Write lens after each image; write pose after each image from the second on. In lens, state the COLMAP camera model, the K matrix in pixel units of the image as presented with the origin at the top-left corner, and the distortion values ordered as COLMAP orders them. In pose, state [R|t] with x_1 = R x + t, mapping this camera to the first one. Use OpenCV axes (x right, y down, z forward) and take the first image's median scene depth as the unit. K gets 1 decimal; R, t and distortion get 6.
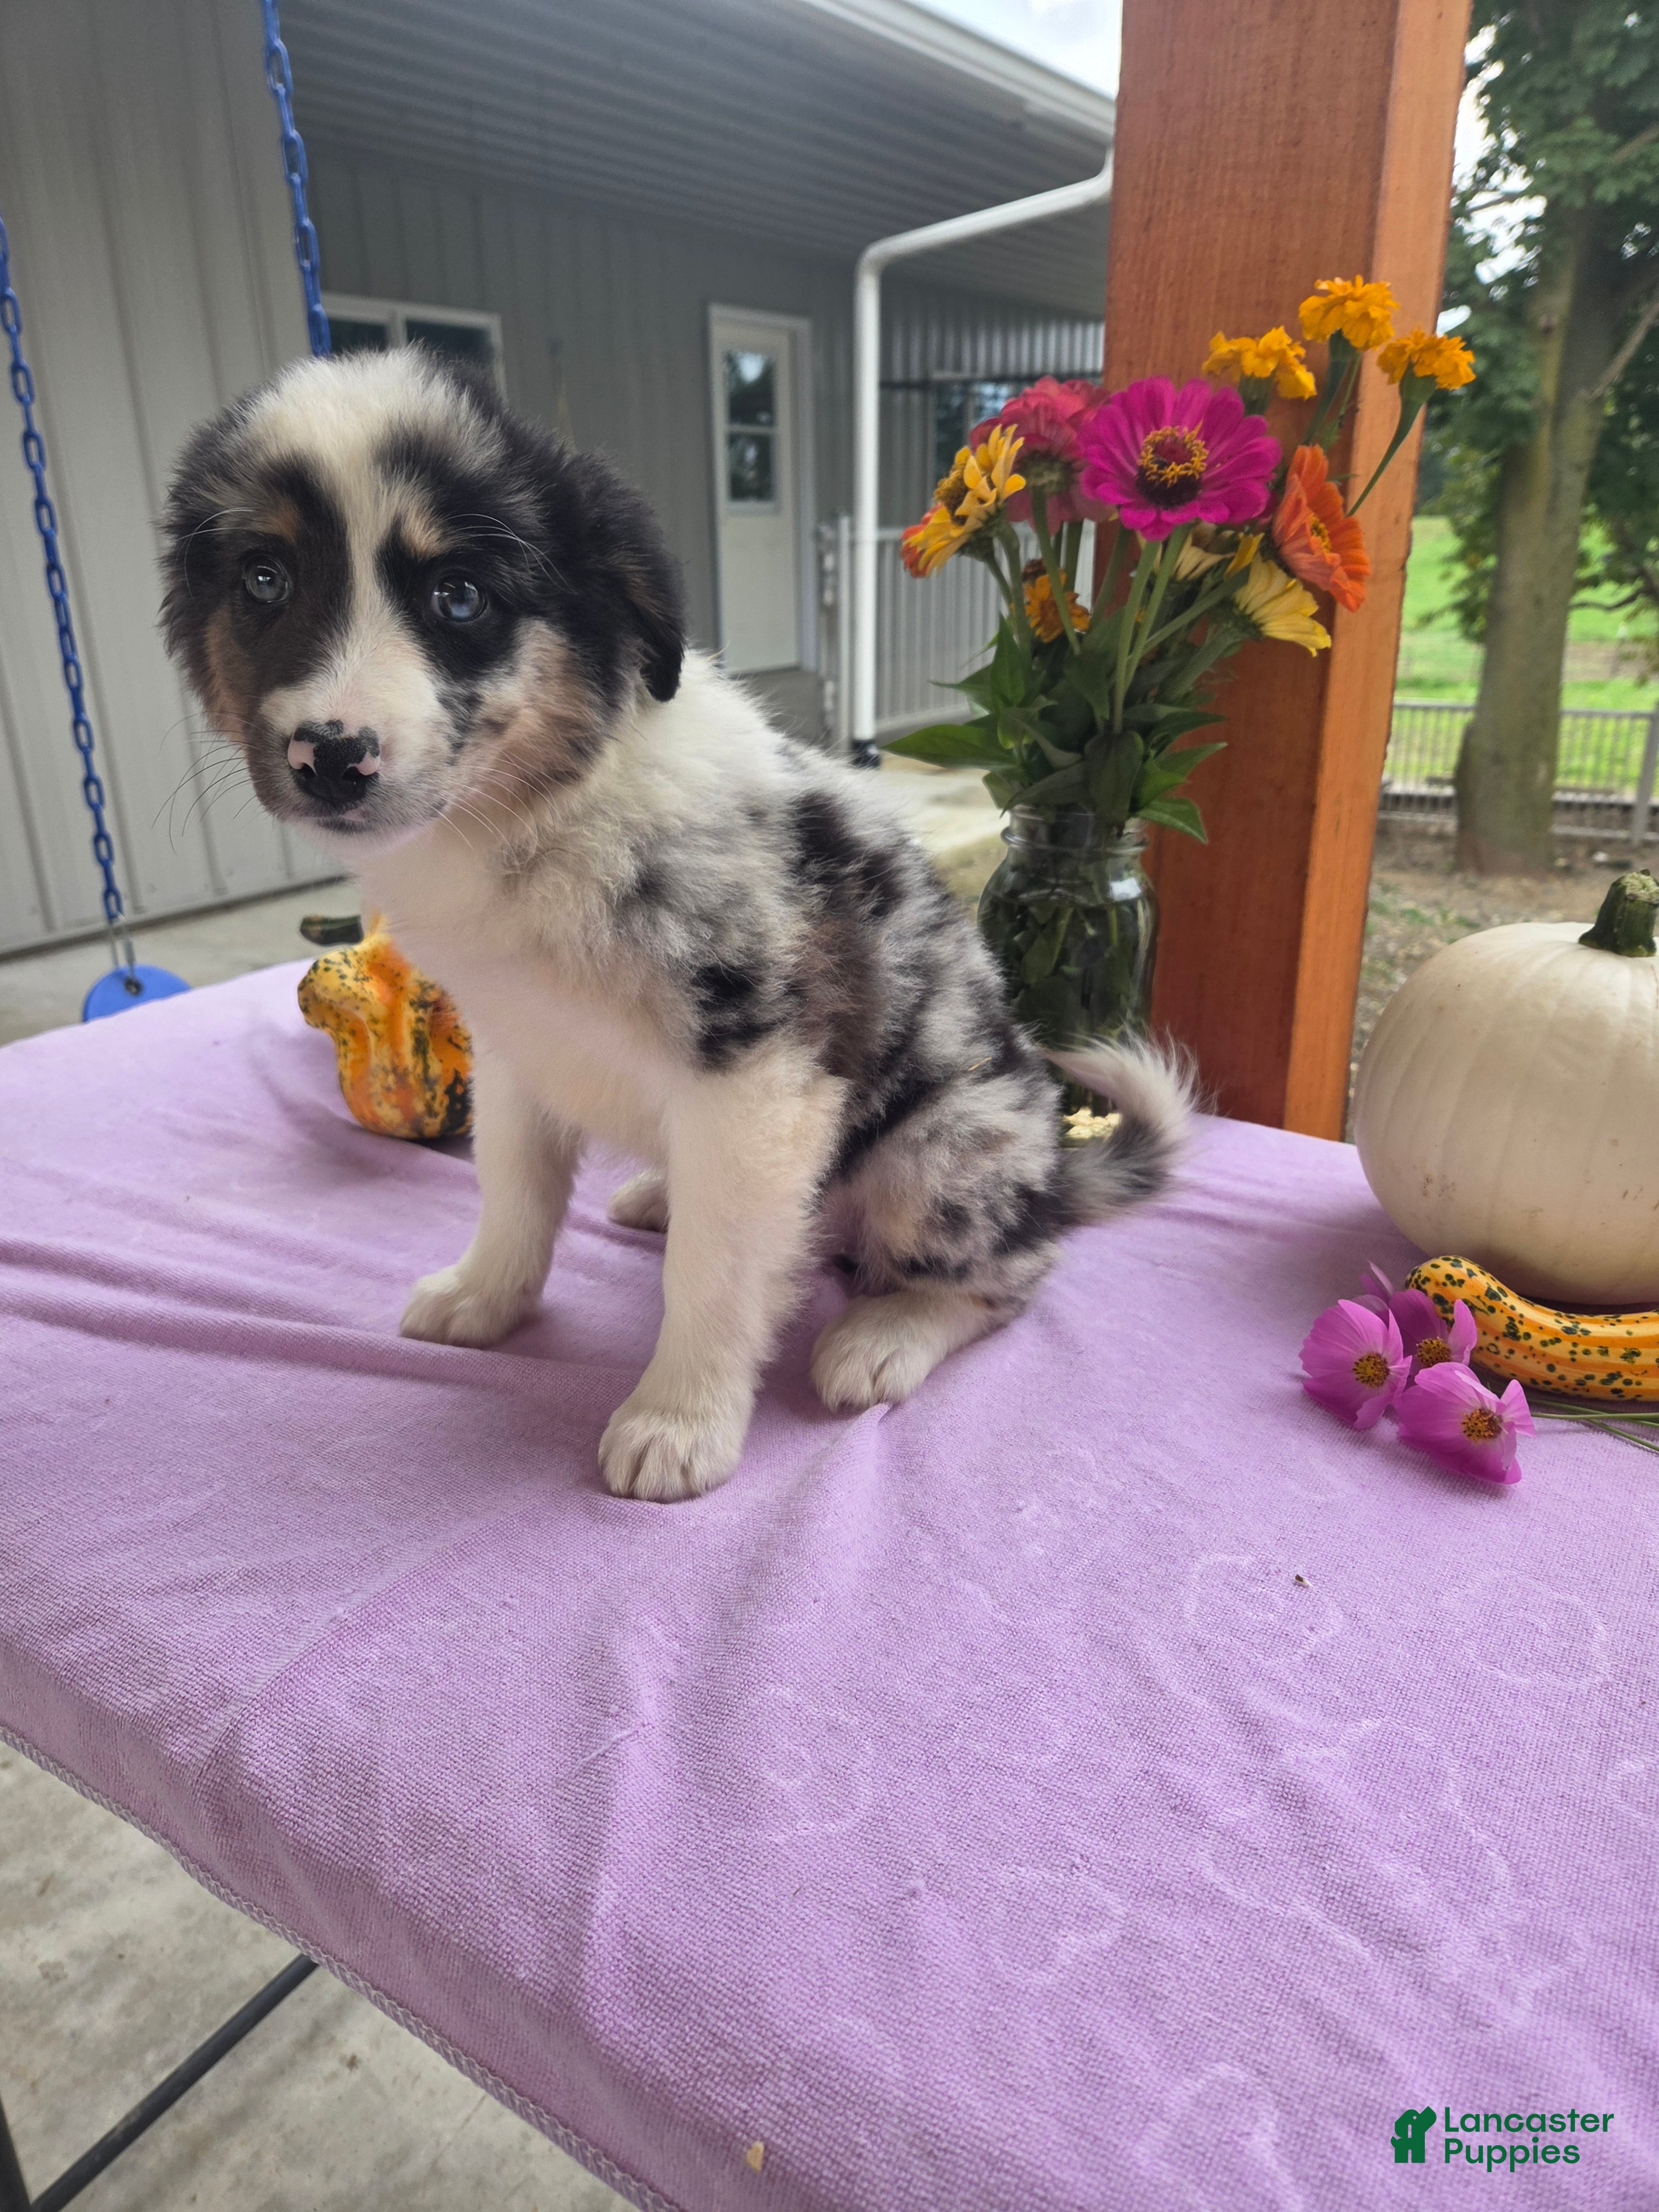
lens RADIAL K [[1517.5, 0, 827.7], [0, 1517.5, 1090.7], [0, 0, 1]] dist [0.053623, -0.047343]
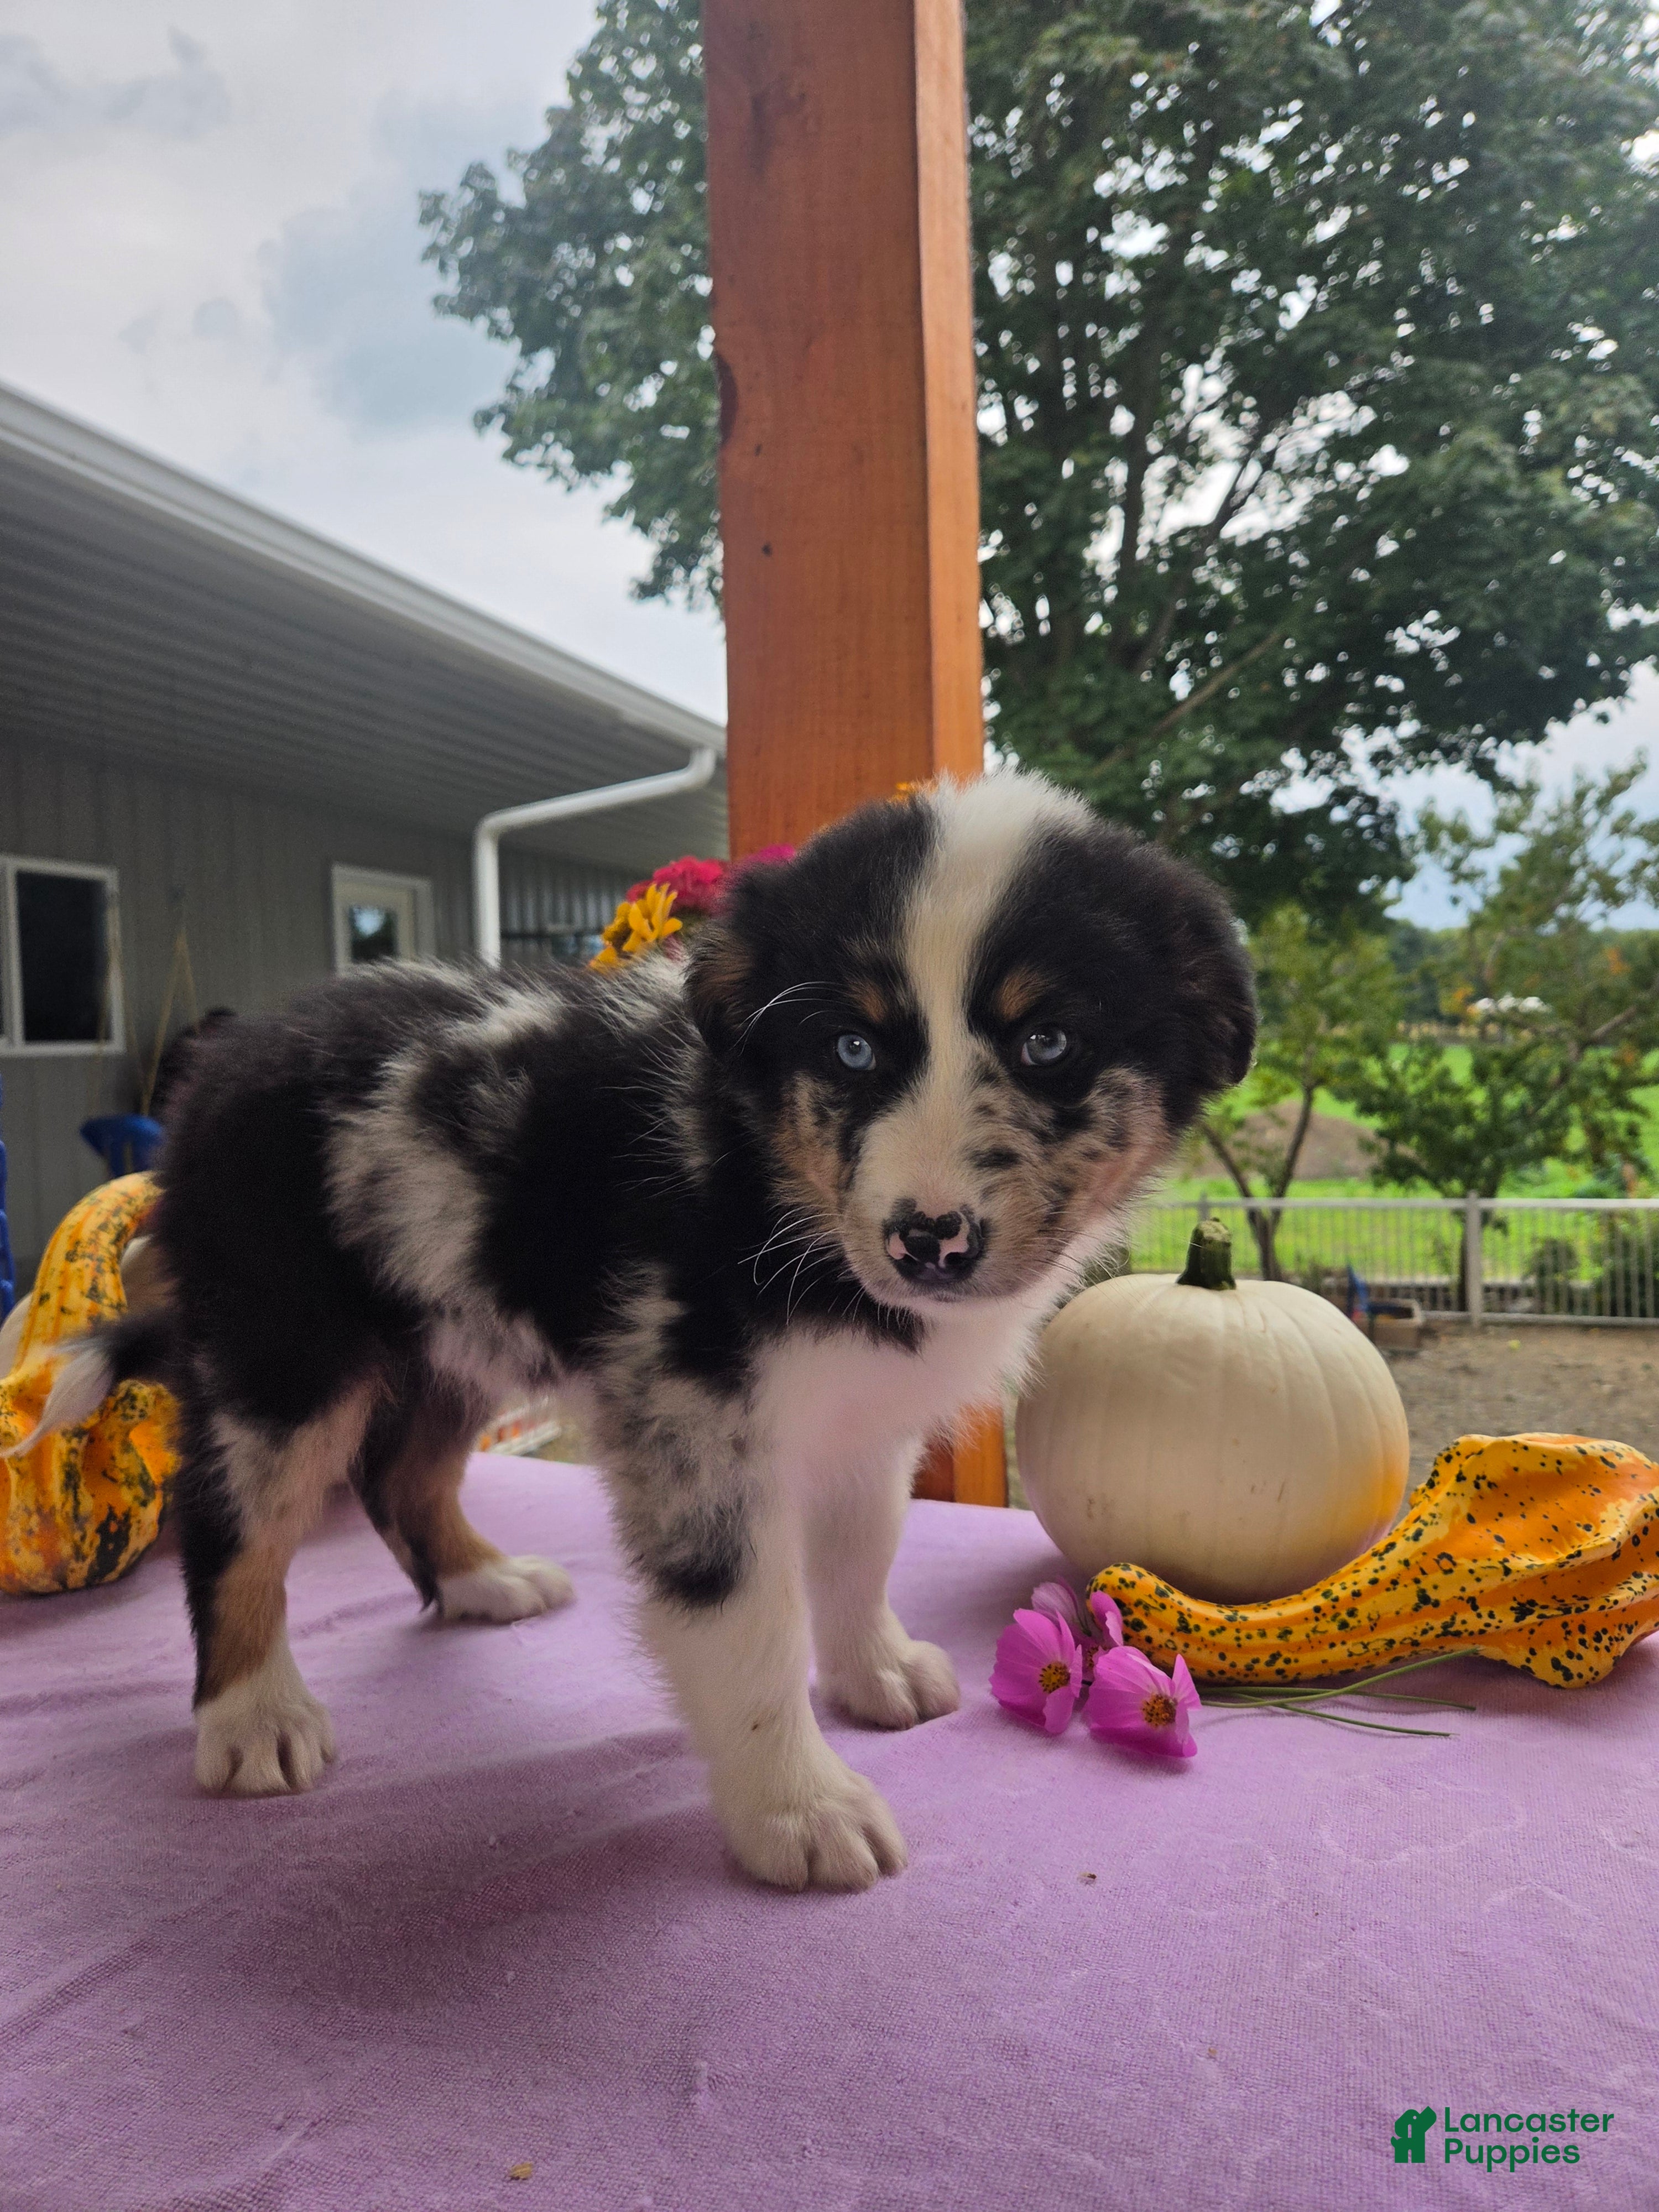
lens RADIAL K [[1517.5, 0, 839.7], [0, 1517.5, 1103.8], [0, 0, 1]] dist [0.053623, -0.047343]
pose [[0.968125, -0.023921, 0.249324, -0.040918], [0.102486, 0.946117, -0.307178, 0.090488], [-0.228542, 0.322939, 0.918411, -0.048171]]
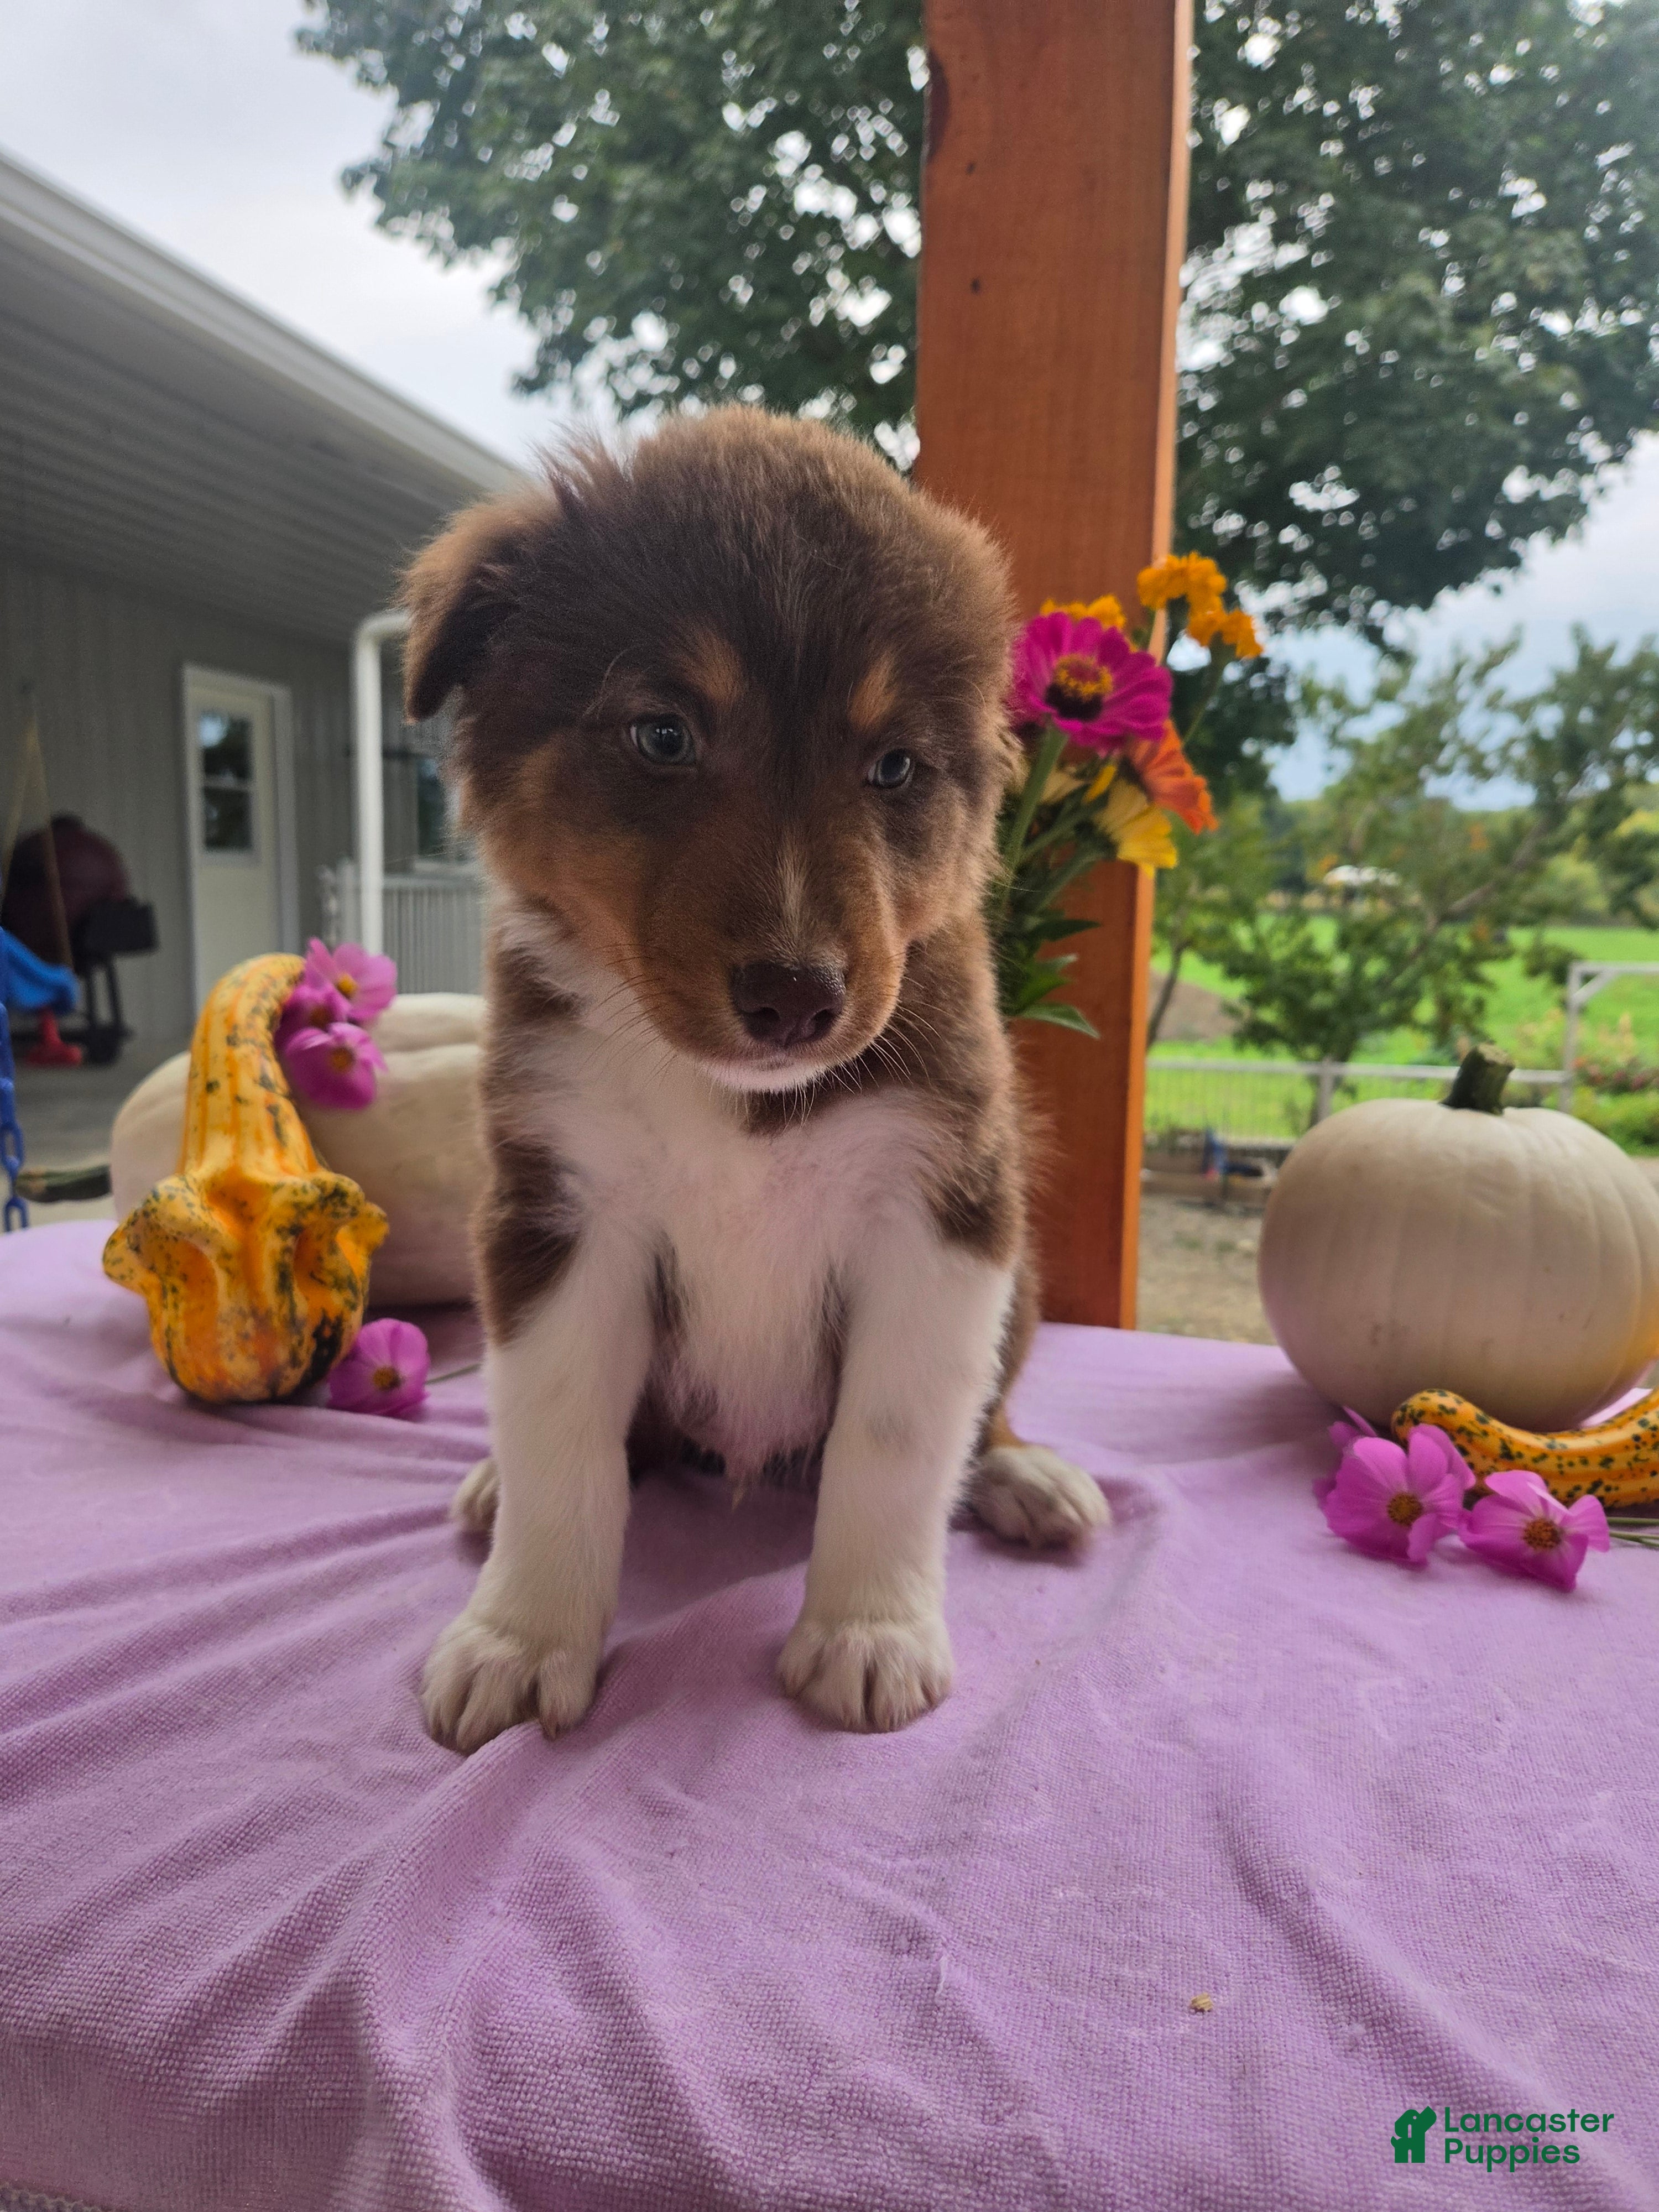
lens RADIAL K [[1517.5, 0, 813.7], [0, 1517.5, 1105.5], [0, 0, 1]] dist [0.053623, -0.047343]
pose [[0.942249, -0.018360, 0.334410, -0.275885], [0.090948, 0.975003, -0.202728, 0.074601], [-0.322329, 0.221434, 0.920365, 0.102538]]
